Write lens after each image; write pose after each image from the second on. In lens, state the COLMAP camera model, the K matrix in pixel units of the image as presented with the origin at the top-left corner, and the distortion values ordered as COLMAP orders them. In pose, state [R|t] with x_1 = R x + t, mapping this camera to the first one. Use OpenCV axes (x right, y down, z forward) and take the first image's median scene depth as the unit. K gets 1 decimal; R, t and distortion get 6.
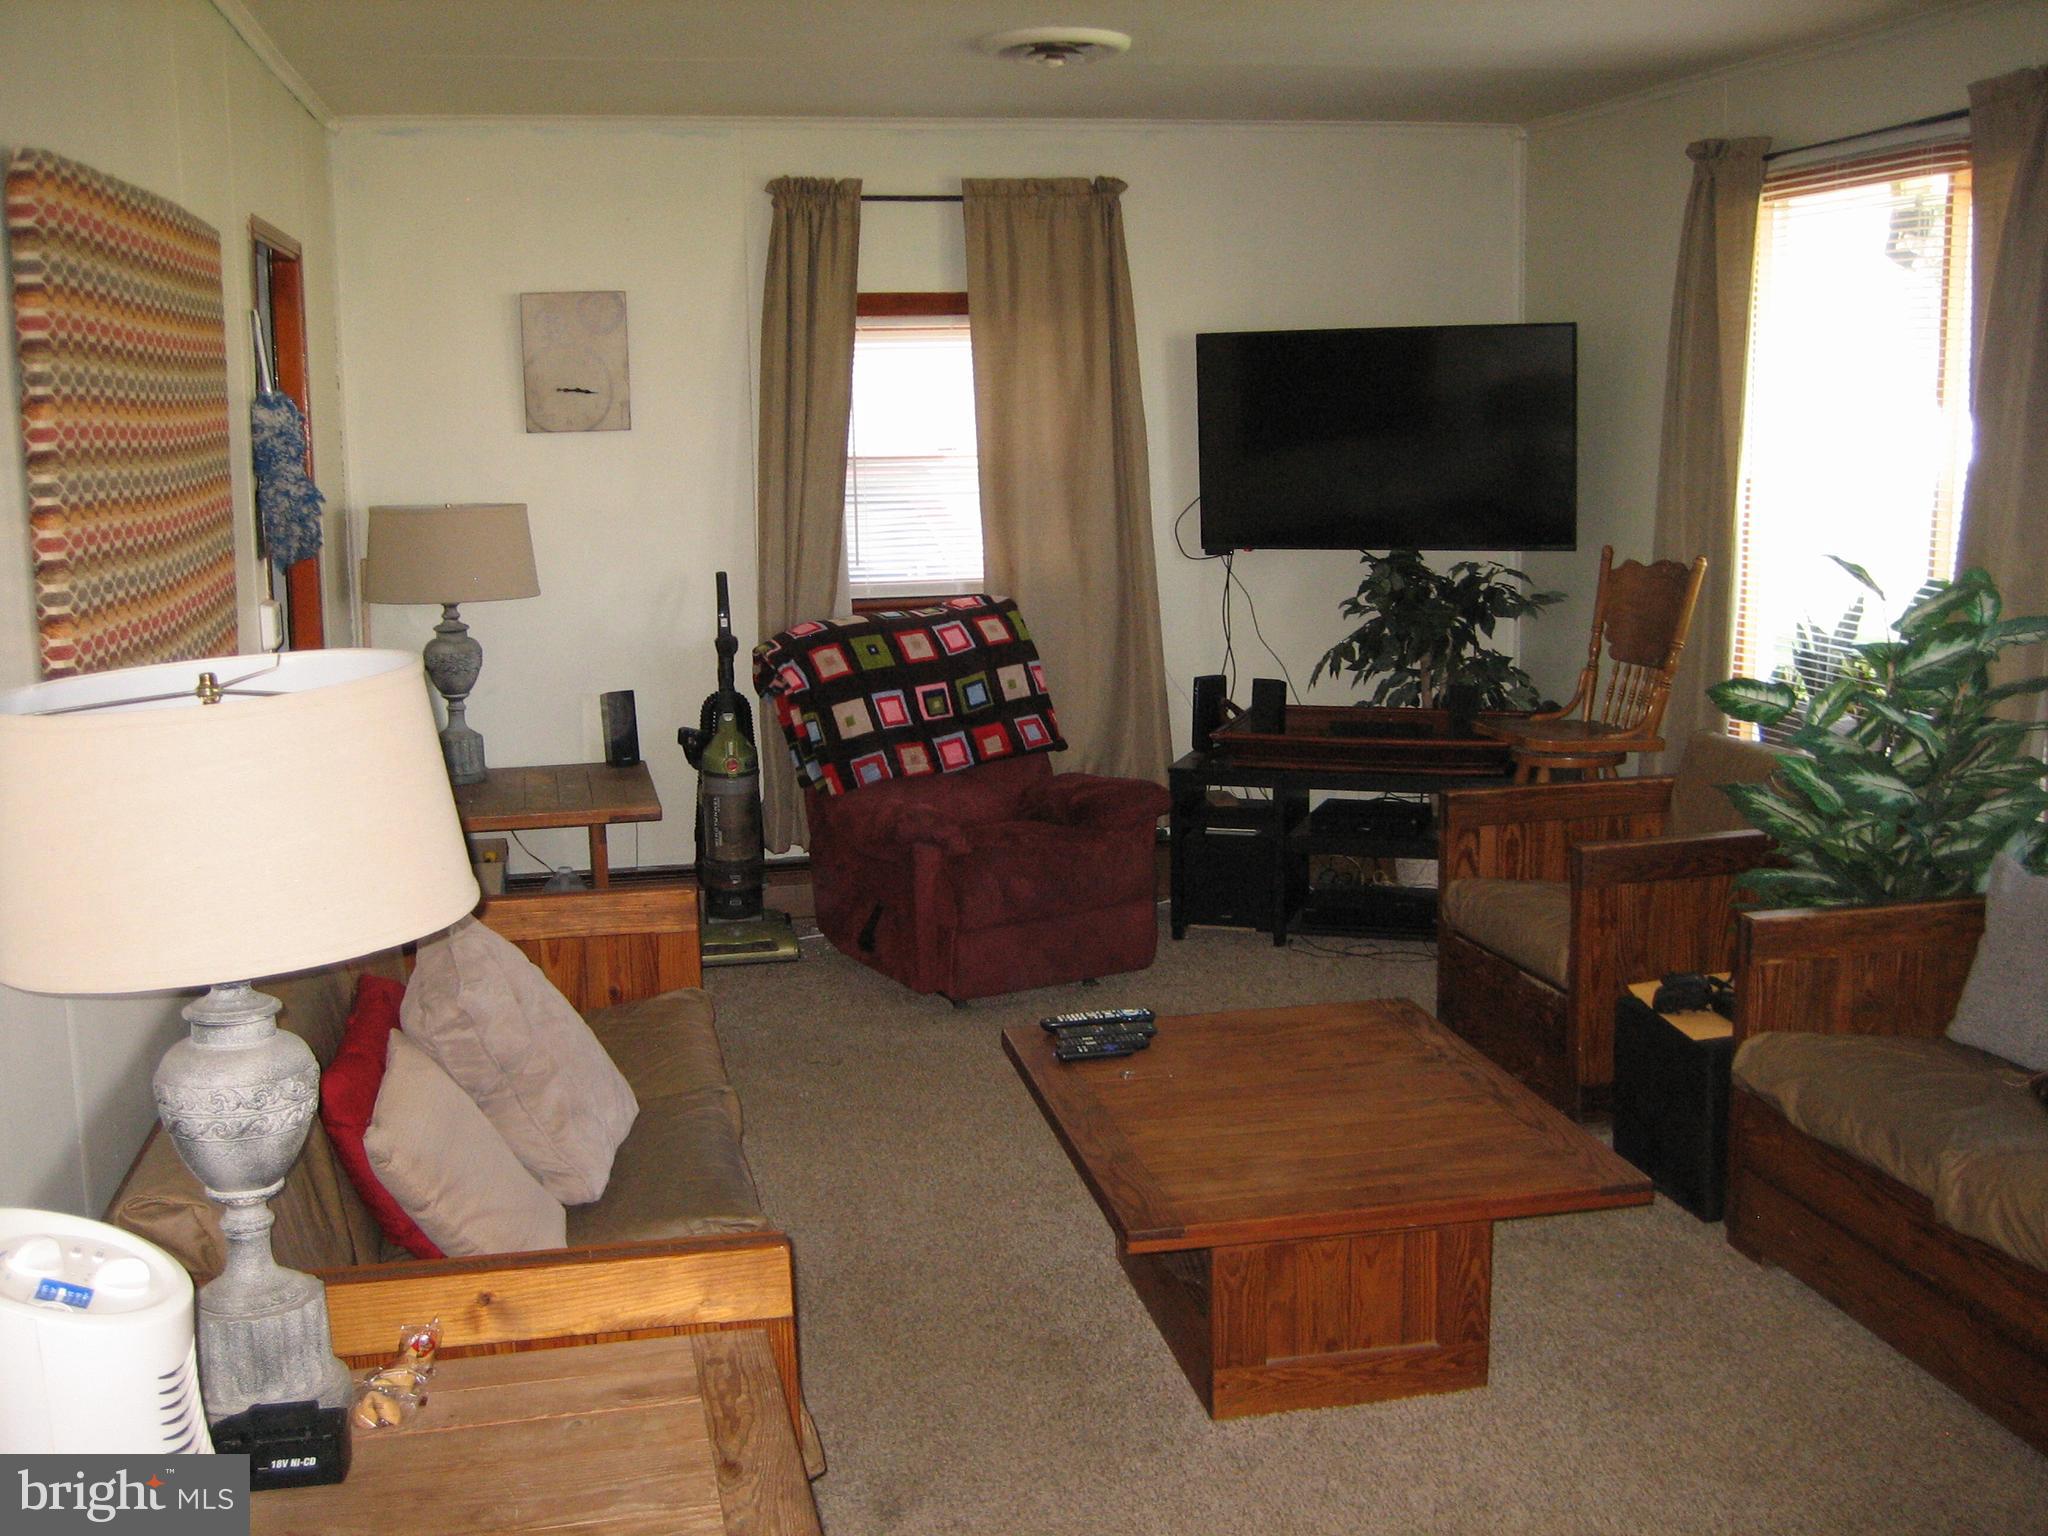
lens RADIAL K [[2123.2, 0, 1015.3], [0, 2123.2, 767.6], [0, 0, 1]] dist [-0.153193, 0.205332]
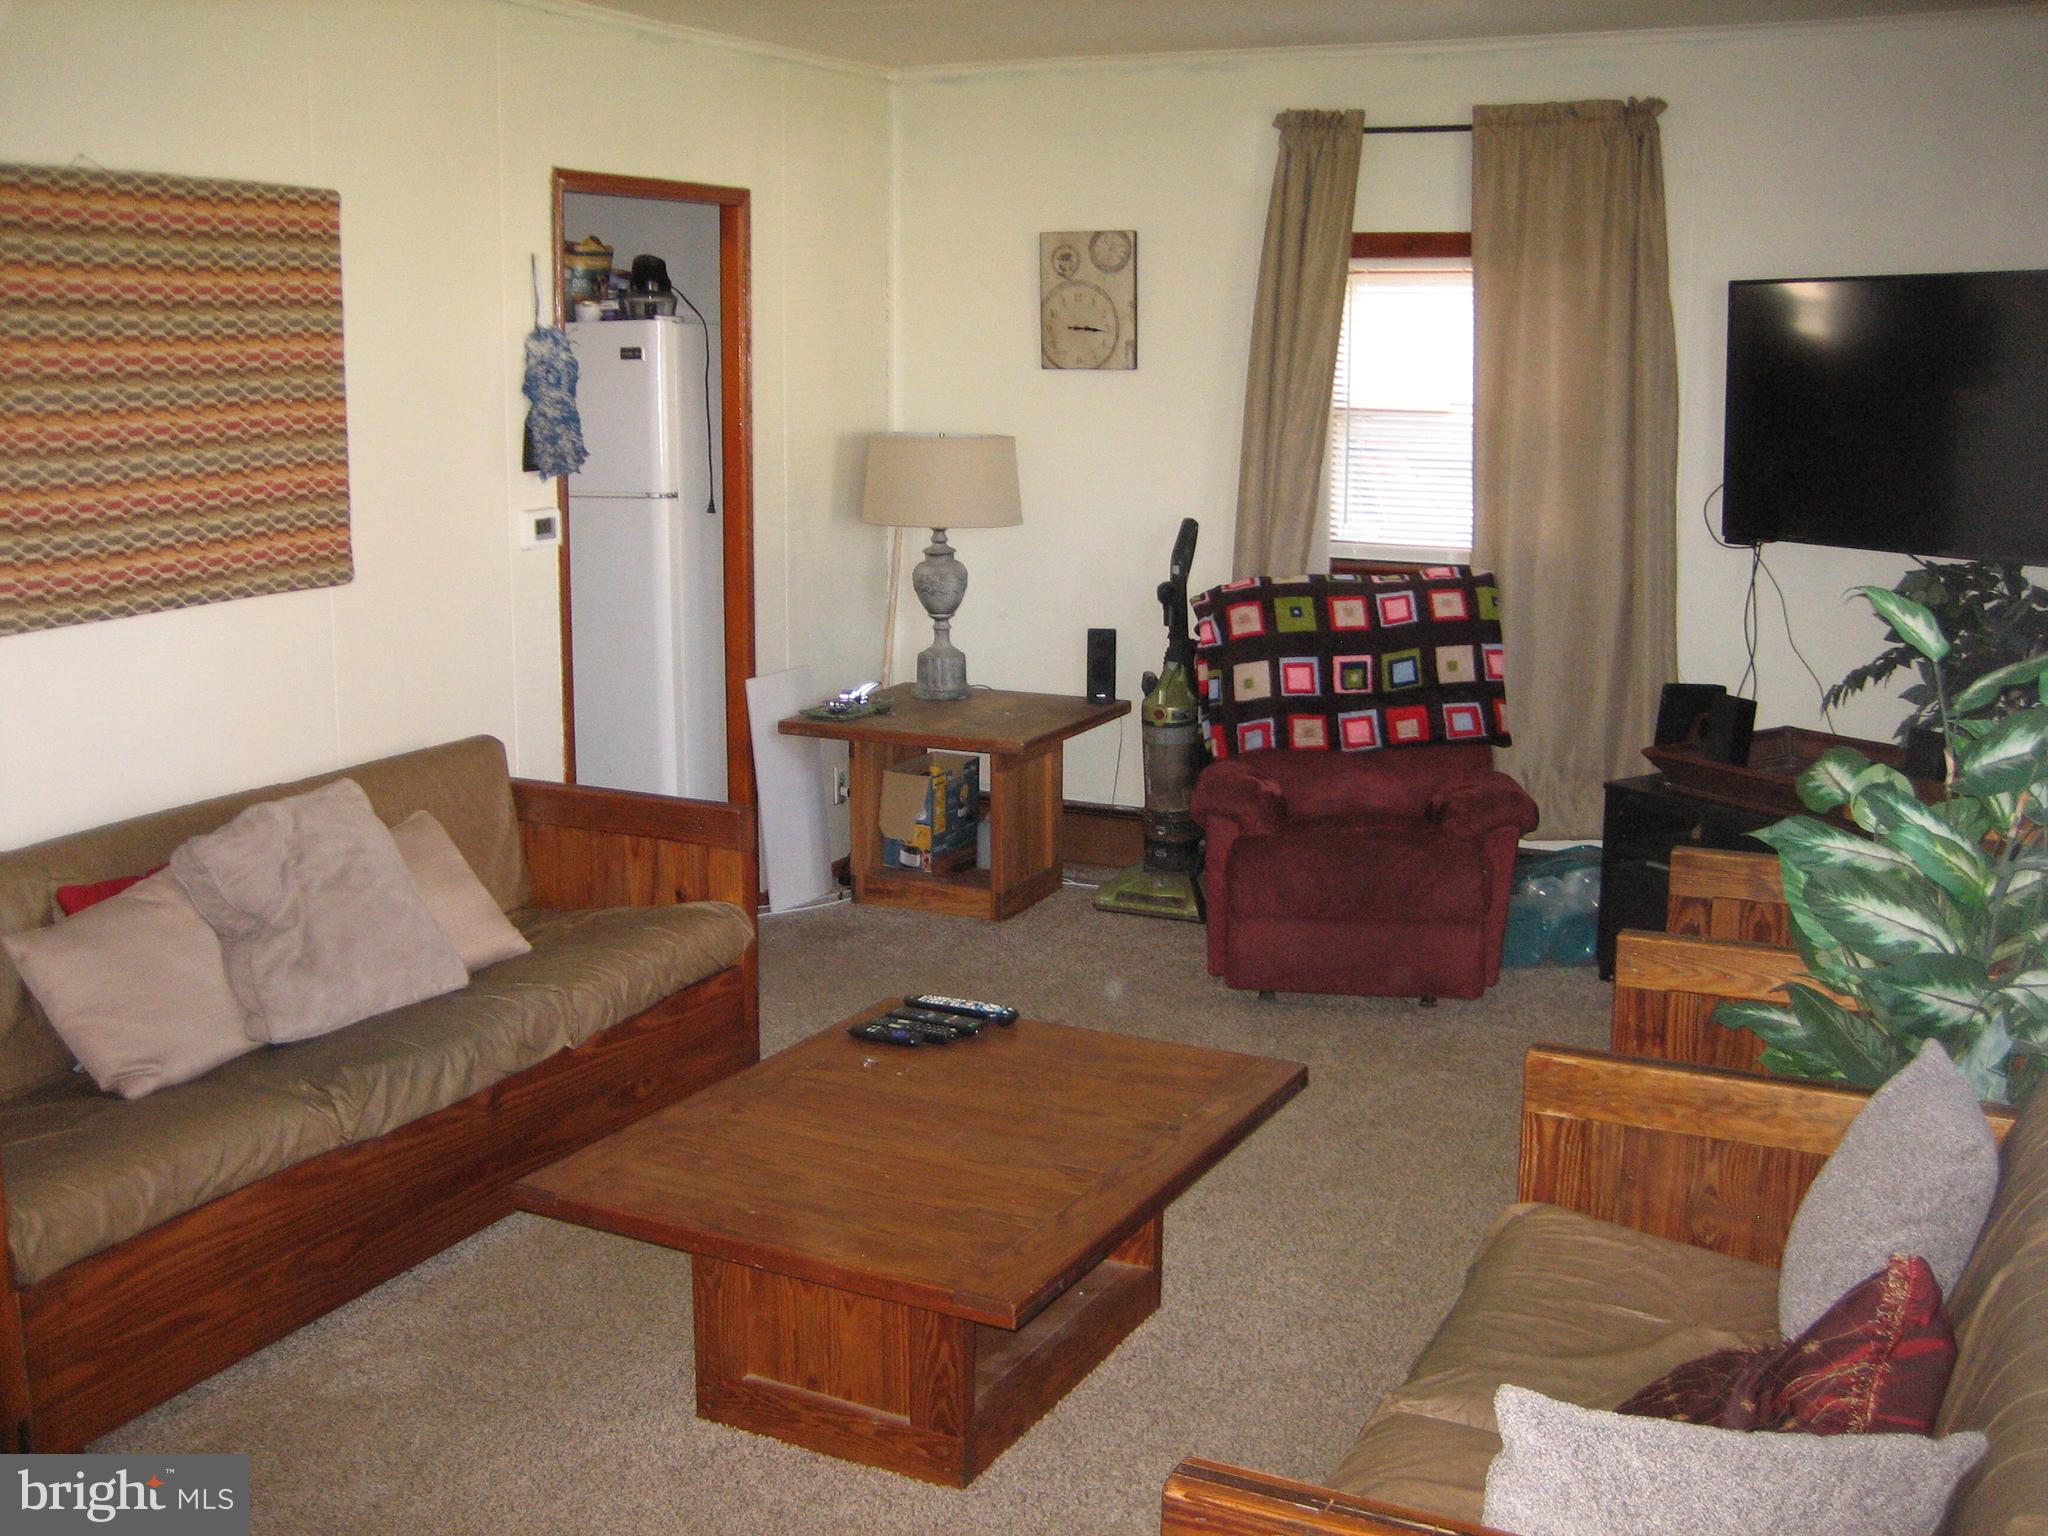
lens RADIAL K [[2123.2, 0, 1015.3], [0, 2123.2, 767.6], [0, 0, 1]] dist [-0.153193, 0.205332]
pose [[0.785766, 0.140896, -0.602263, 0.405725], [-0.123195, 0.989851, 0.070839, -0.037750], [0.606132, 0.018533, 0.795148, 0.173557]]
